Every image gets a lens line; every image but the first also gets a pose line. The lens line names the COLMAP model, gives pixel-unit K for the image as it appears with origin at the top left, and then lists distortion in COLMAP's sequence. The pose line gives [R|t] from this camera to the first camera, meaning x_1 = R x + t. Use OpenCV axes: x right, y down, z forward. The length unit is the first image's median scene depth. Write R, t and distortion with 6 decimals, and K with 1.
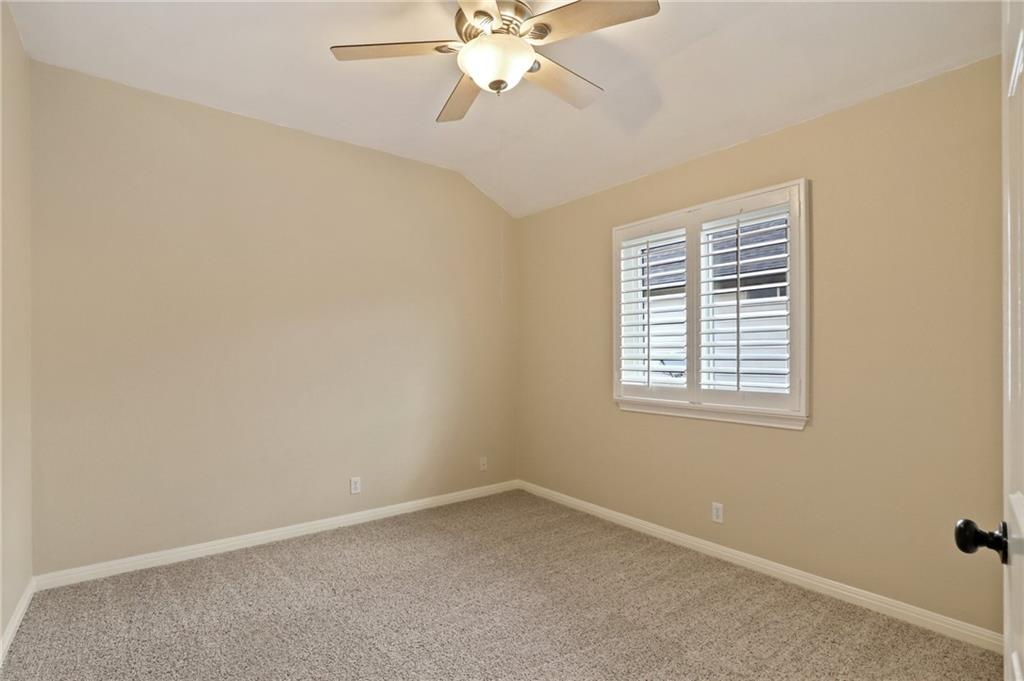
lens RADIAL K [[482.0, 0, 512.2], [0, 482.0, 347.8], [0, 0, 1]] dist [-0.021051, -0.000608]
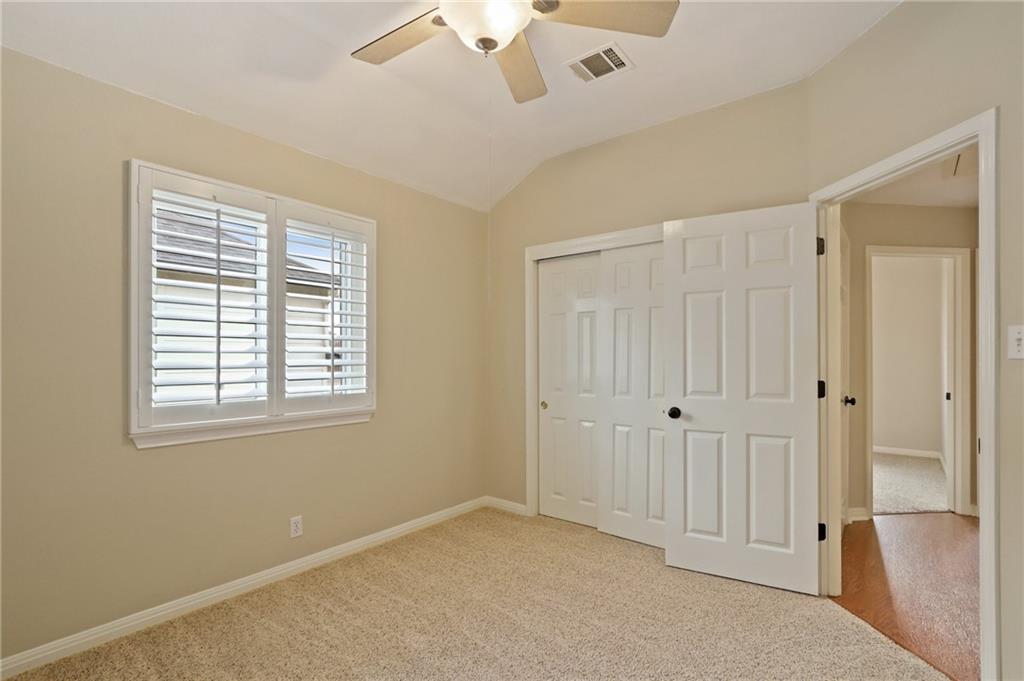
lens RADIAL K [[482.0, 0, 512.6], [0, 482.0, 346.5], [0, 0, 1]] dist [-0.021051, -0.000608]
pose [[-0.234799, 0.026999, 0.971669, -0.602082], [-0.008828, 0.999514, -0.029906, 0.010759], [-0.972004, -0.015600, -0.234446, 0.803667]]
